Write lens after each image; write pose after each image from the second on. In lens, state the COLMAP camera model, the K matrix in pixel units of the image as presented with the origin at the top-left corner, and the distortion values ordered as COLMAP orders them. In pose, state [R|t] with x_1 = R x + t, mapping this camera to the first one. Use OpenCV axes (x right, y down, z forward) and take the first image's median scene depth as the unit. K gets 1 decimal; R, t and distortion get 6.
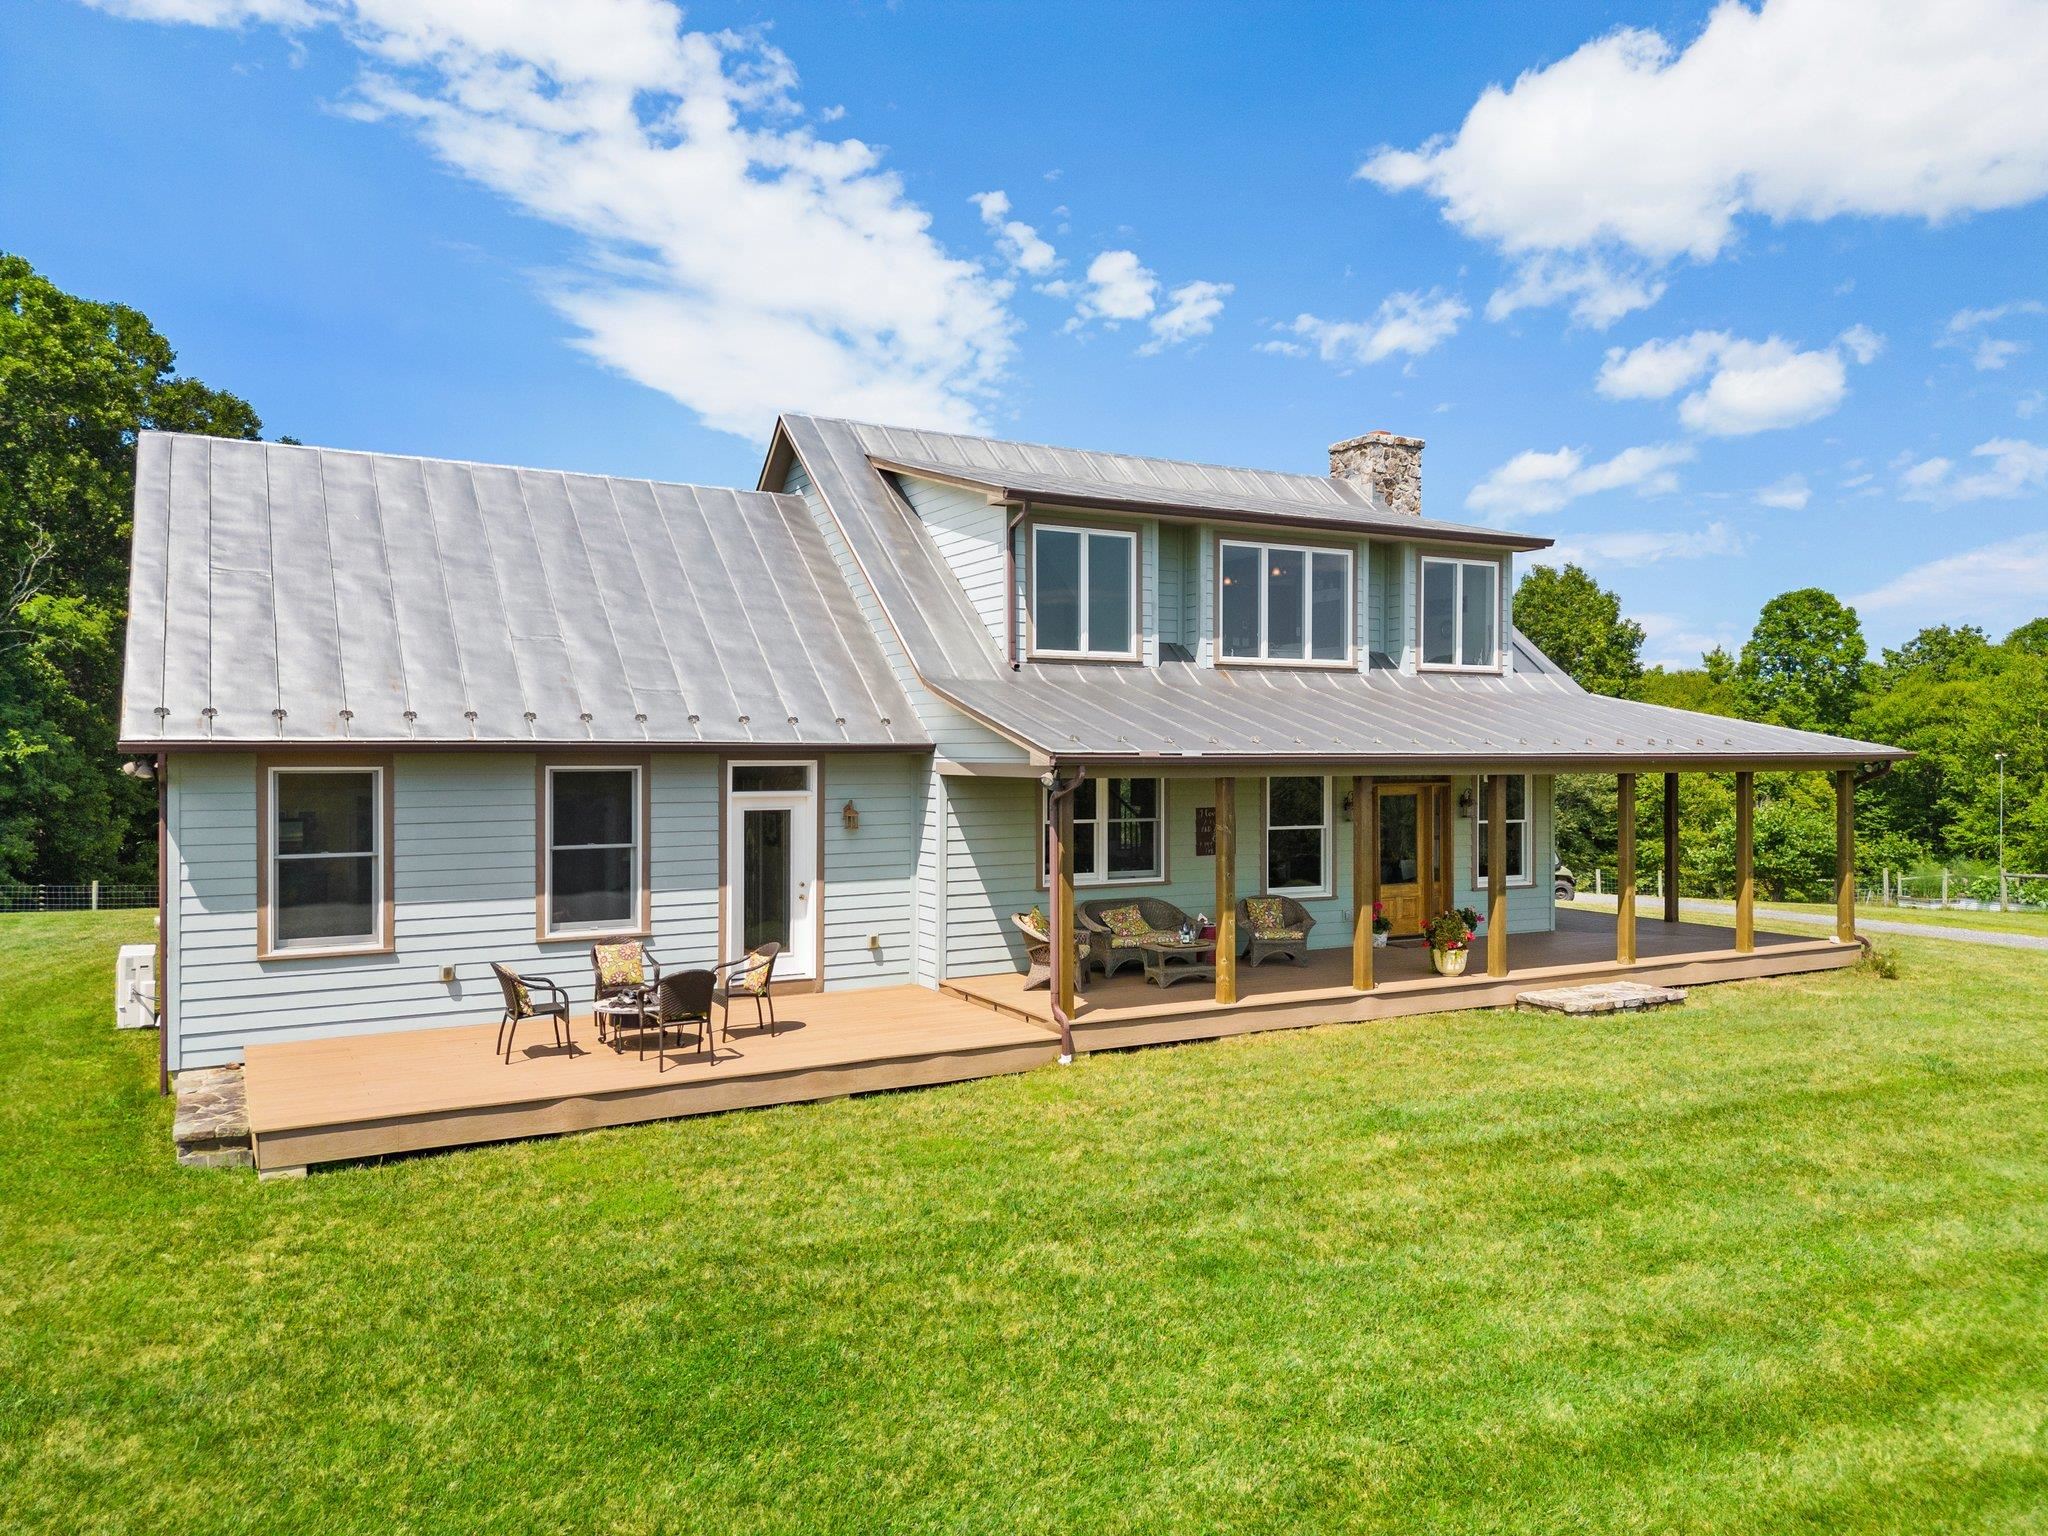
lens RADIAL K [[1434.8, 0, 1024.0], [0, 1434.8, 768.0], [0, 0, 1]] dist [0.046748, -0.034704]
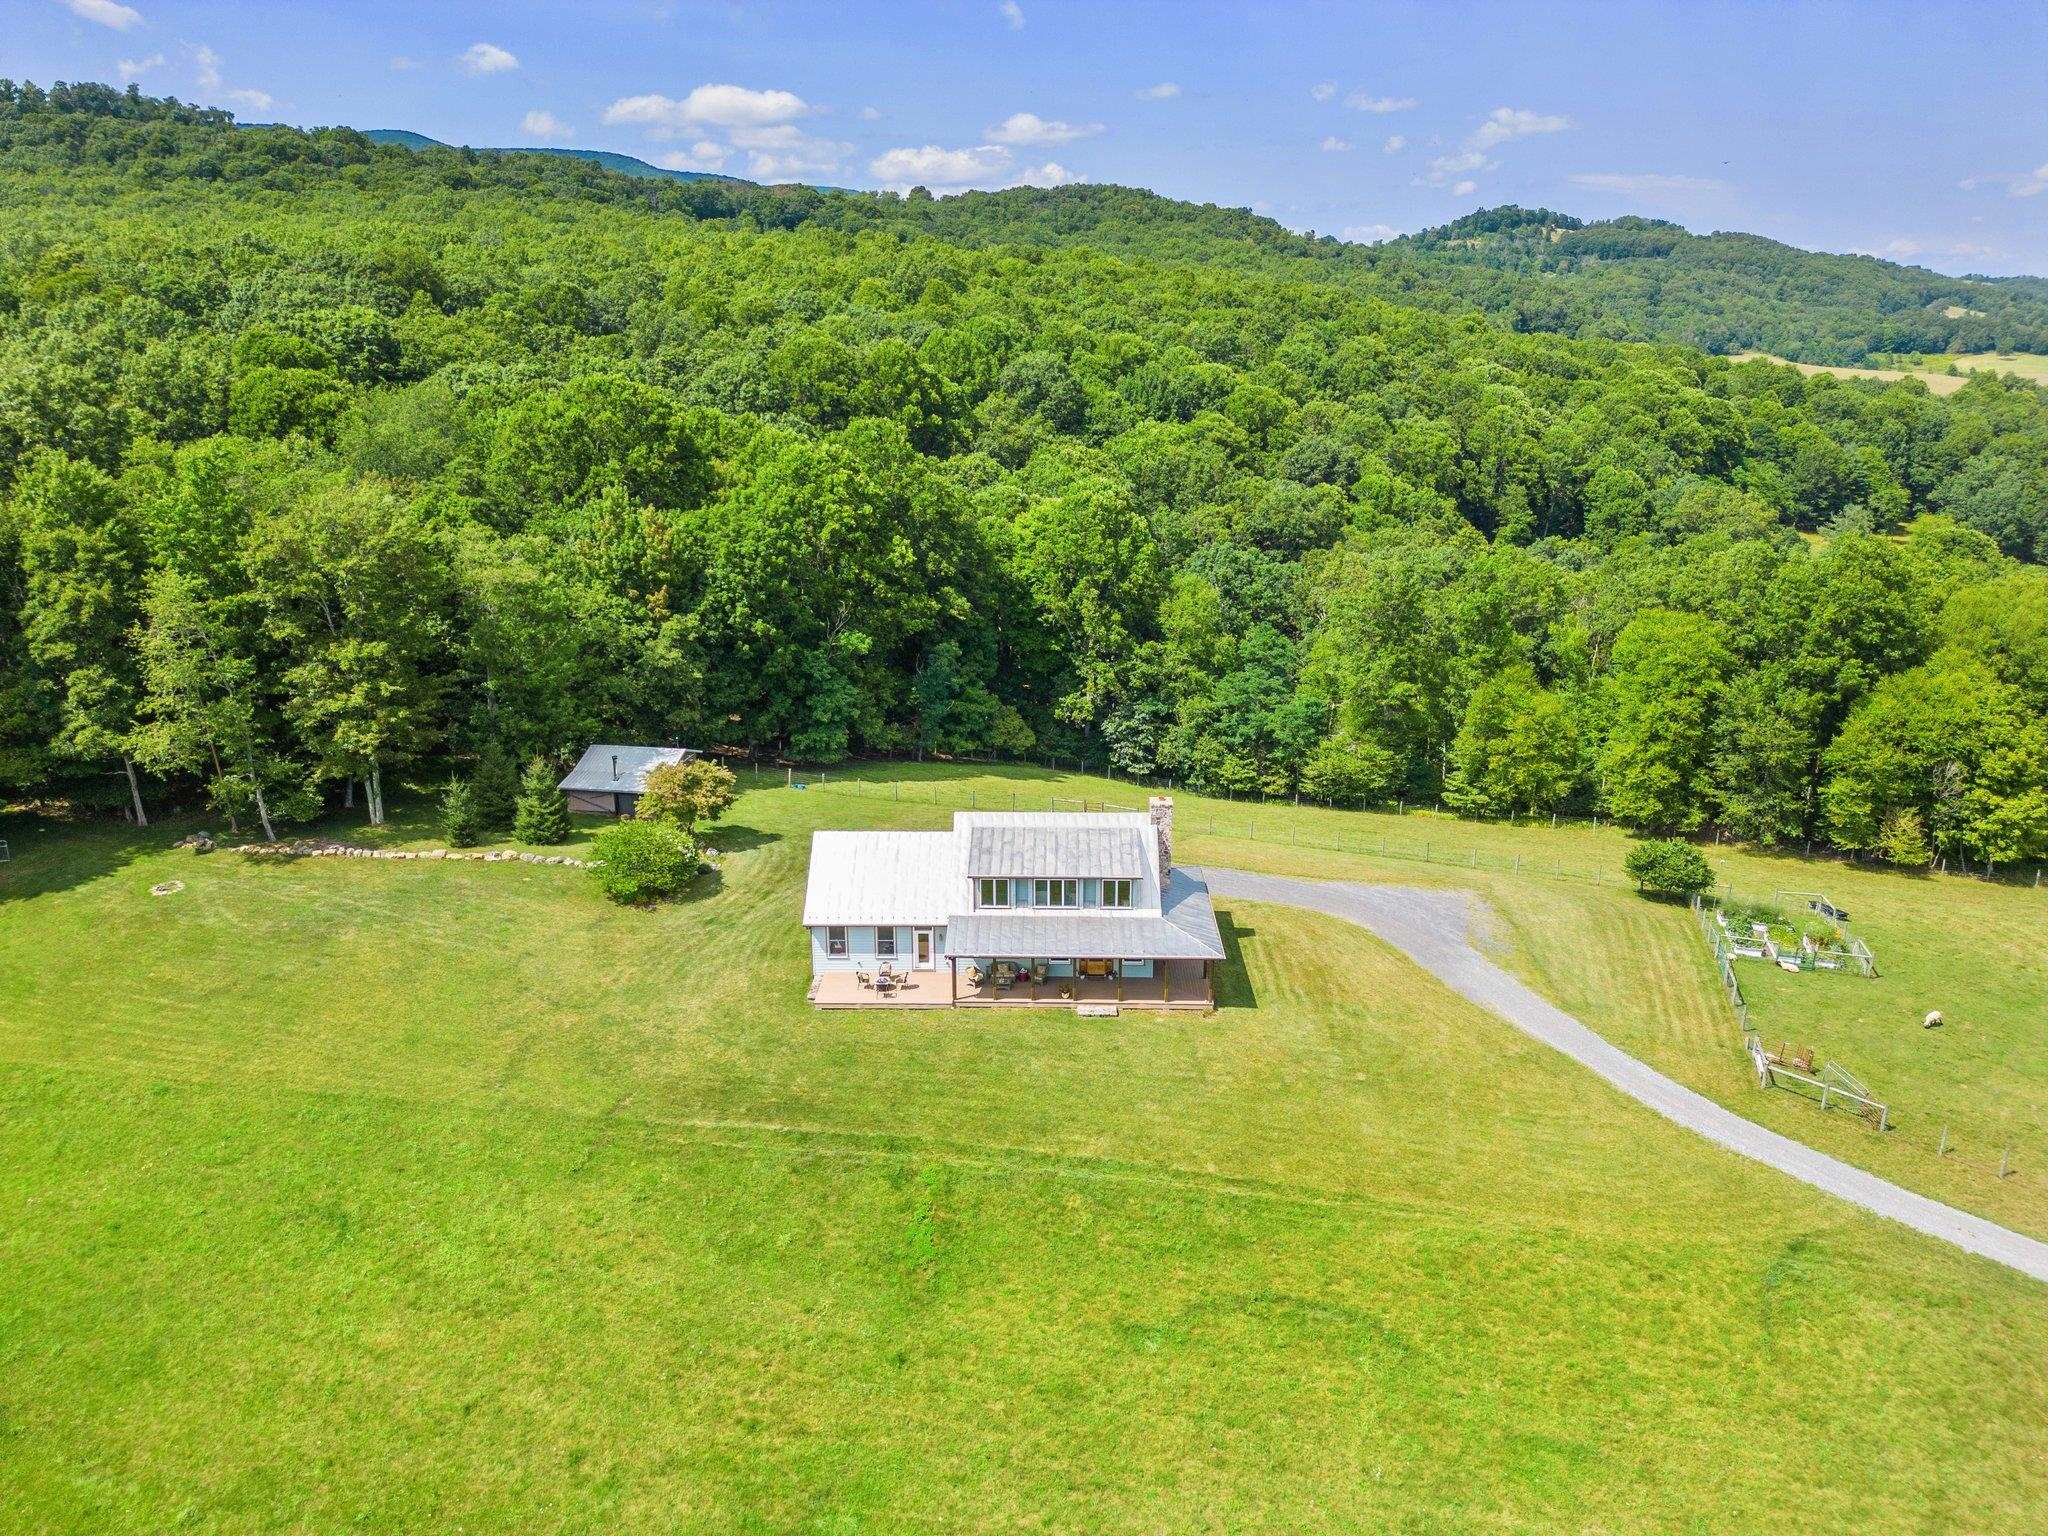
lens RADIAL K [[1434.8, 0, 1024.0], [0, 1434.8, 768.0], [0, 0, 1]] dist [0.046748, -0.034704]
pose [[0.865507, 0.146626, -0.478956, 3.140211], [-0.007302, 0.959788, 0.280632, -2.509400], [0.500844, -0.239391, 0.831773, -3.573117]]
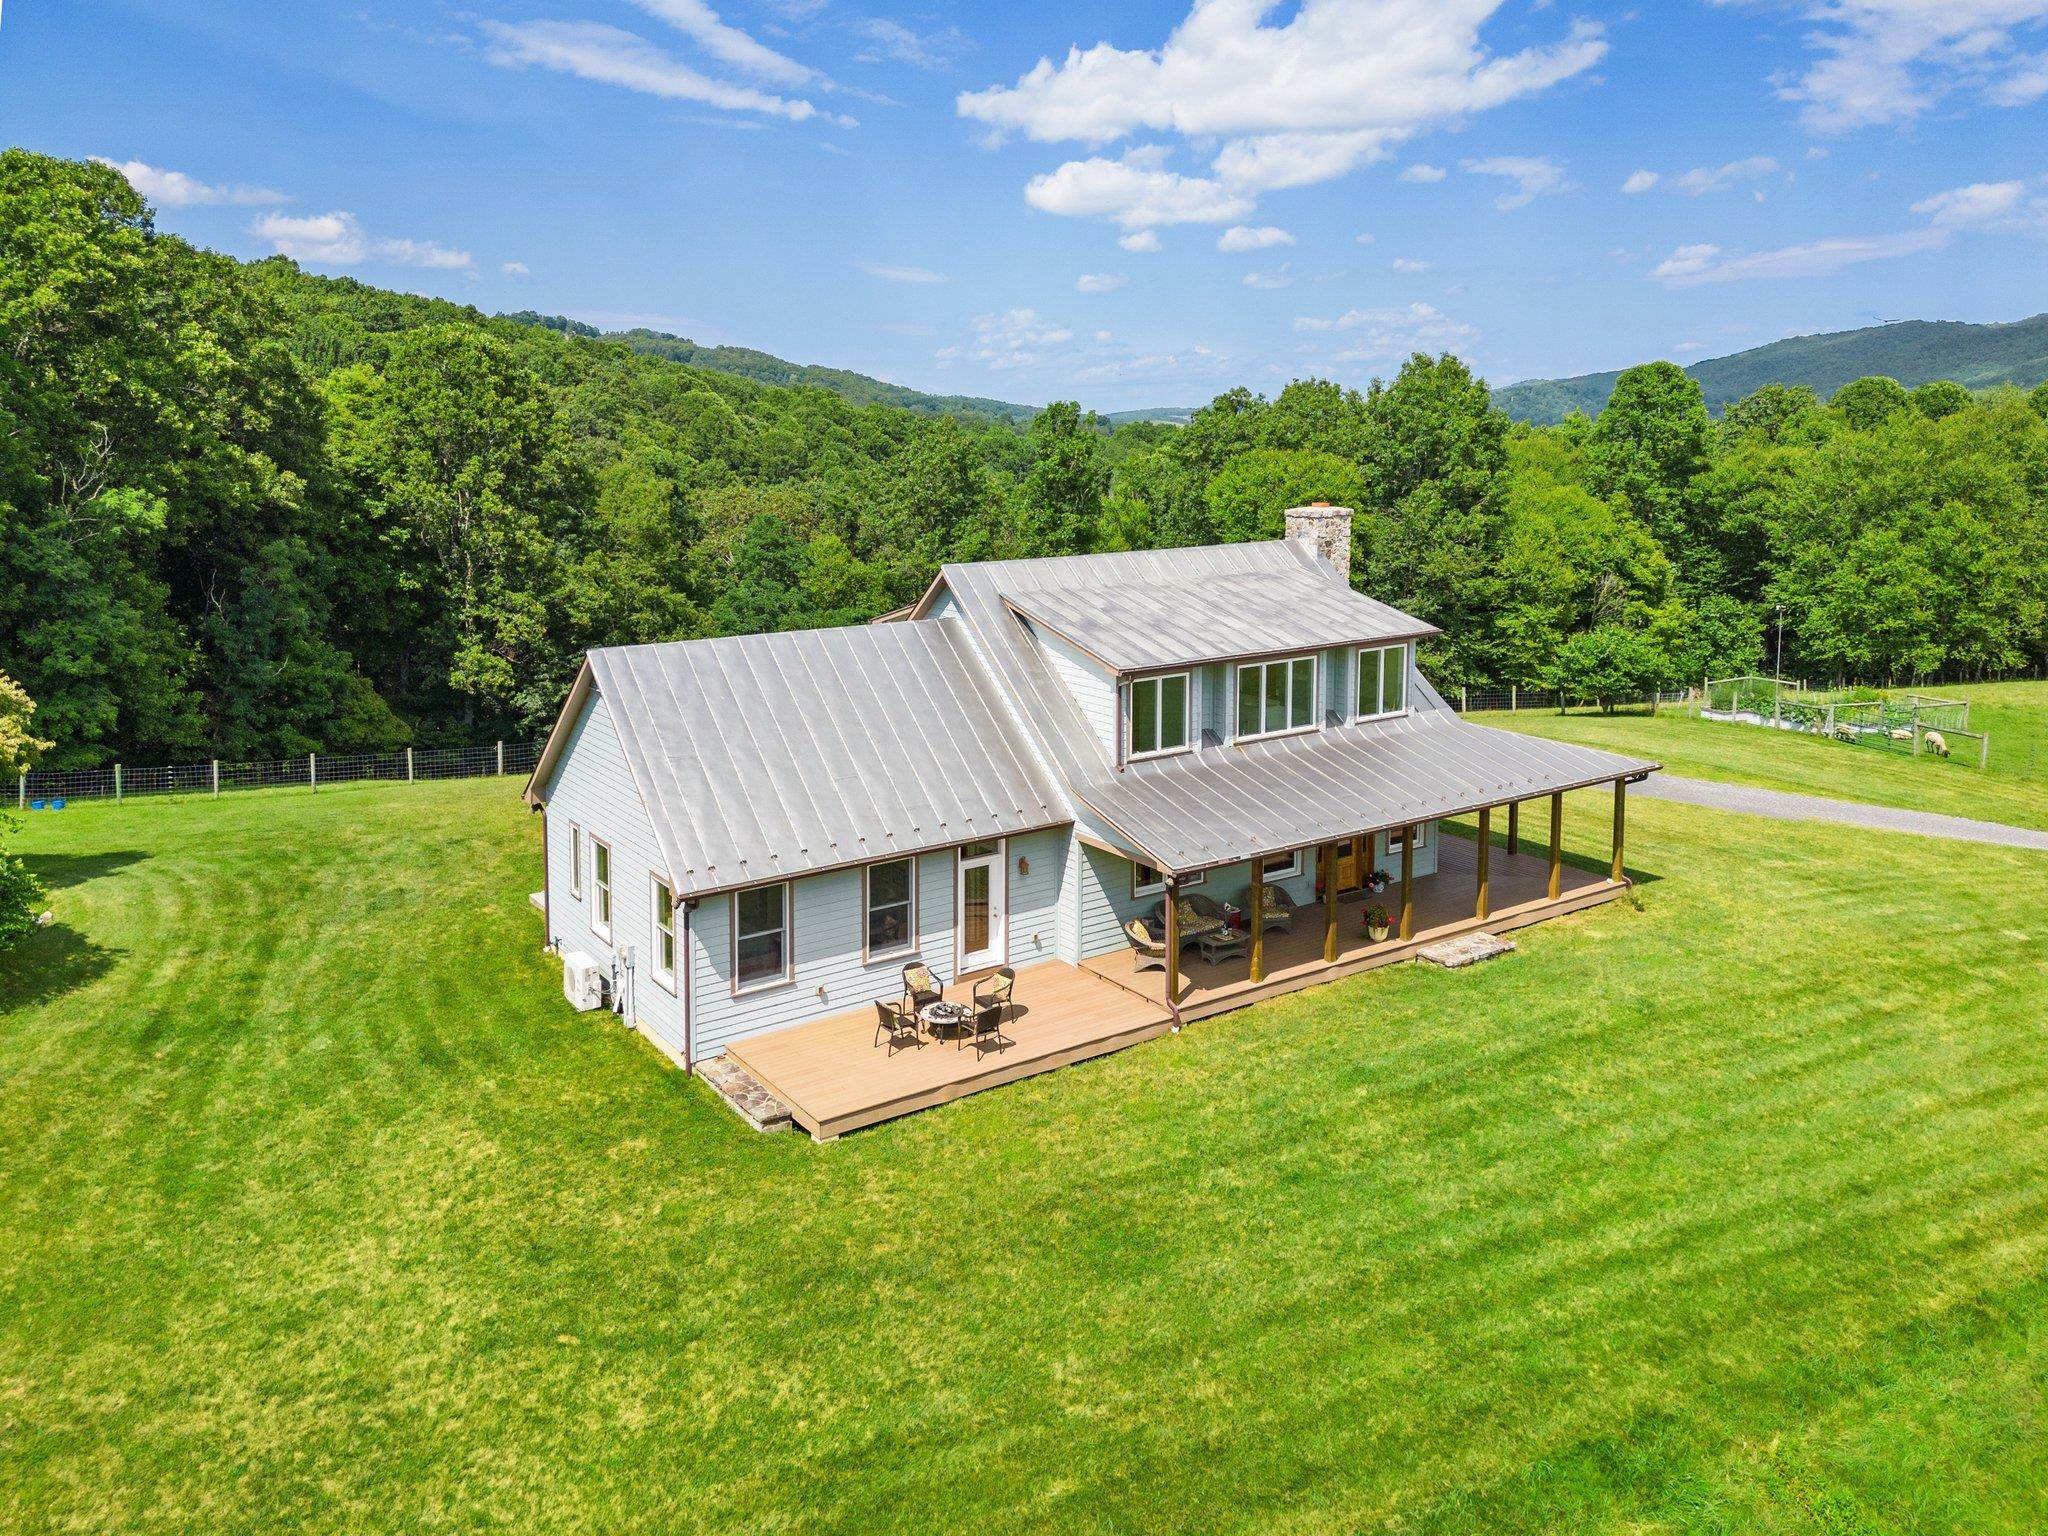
lens RADIAL K [[1498.4, 0, 1012.7], [0, 1498.4, 624.0], [0, 0, 1]] dist [0.028518, -0.005447]
pose [[0.996137, -0.017342, 0.086086, -0.399706], [0.007569, 0.993613, 0.112586, -0.626783], [-0.087489, -0.111499, 0.989906, -0.950871]]
